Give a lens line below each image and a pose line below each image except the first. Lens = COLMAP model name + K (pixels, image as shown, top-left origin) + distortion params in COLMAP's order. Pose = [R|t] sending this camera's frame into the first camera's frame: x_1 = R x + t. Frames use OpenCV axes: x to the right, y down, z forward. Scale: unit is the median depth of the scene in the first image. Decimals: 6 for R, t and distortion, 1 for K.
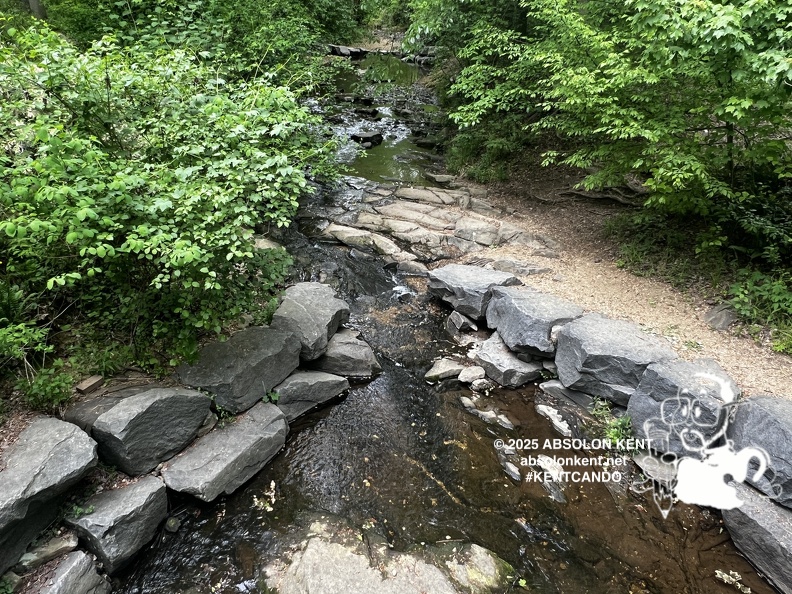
lens RADIAL K [[550.5, 0, 395.8], [0, 550.5, 297.3], [0, 0, 1]] dist [-0.006857, -0.006199]
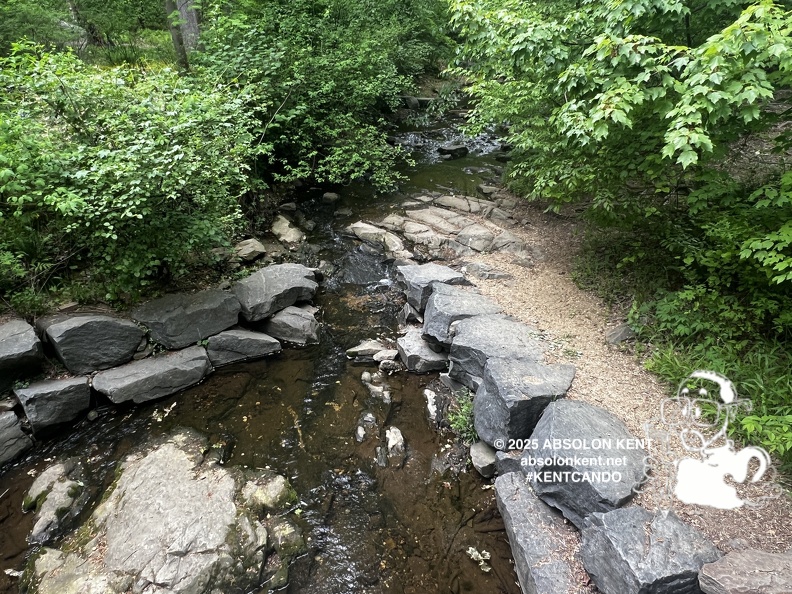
lens RADIAL K [[550.5, 0, 396.0], [0, 550.5, 296.2], [0, 0, 1]] dist [-0.006857, -0.006199]
pose [[0.947457, 0.118434, -0.297152, 0.491484], [-0.127931, 0.991702, -0.012647, 0.034777], [0.293189, 0.049997, 0.954746, -0.057938]]
